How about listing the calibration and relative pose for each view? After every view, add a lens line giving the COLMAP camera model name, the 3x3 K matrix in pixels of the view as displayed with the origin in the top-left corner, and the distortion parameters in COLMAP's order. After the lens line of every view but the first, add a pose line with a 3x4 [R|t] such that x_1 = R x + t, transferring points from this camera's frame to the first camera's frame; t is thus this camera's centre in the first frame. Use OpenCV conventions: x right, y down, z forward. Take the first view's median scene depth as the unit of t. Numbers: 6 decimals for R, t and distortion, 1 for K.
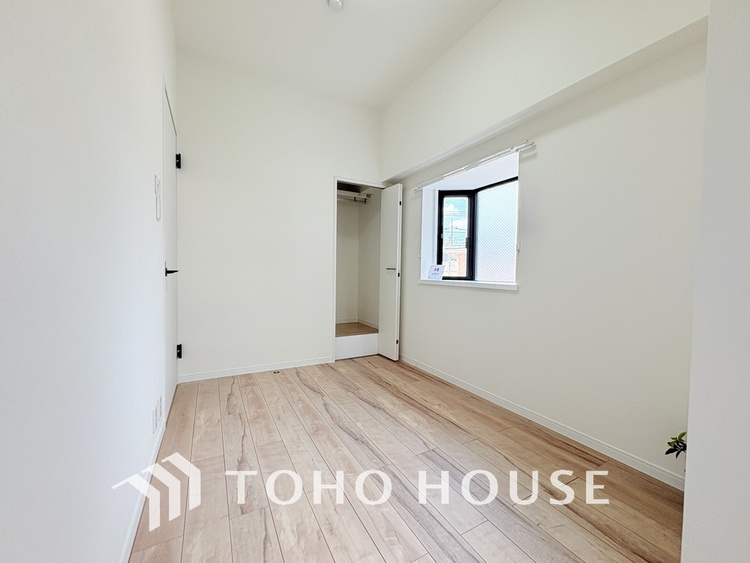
lens RADIAL K [[300.5, 0, 375.0], [0, 300.5, 281.5], [0, 0, 1]] dist [-0.002210, -0.000088]
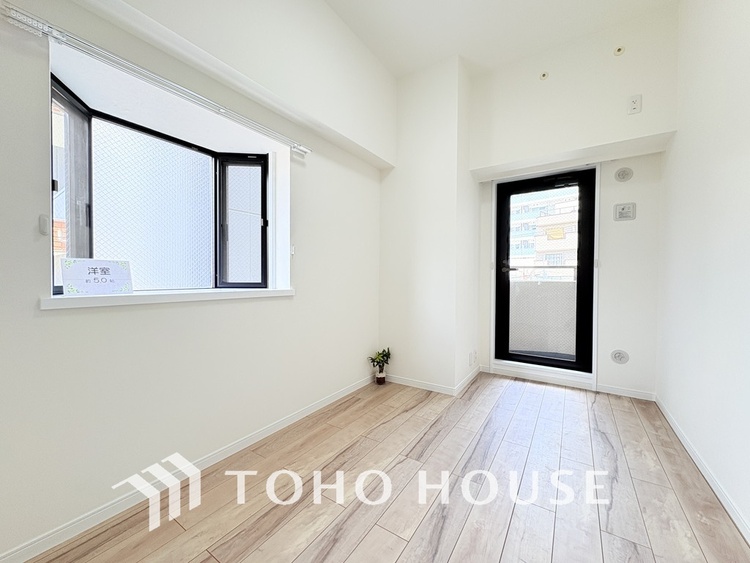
lens RADIAL K [[300.5, 0, 375.0], [0, 300.5, 281.5], [0, 0, 1]] dist [-0.002210, -0.000088]
pose [[-0.463776, -0.031828, 0.885380, -0.513260], [0.014703, 0.998940, 0.043612, -0.053664], [-0.885830, 0.033244, -0.462817, 1.257030]]
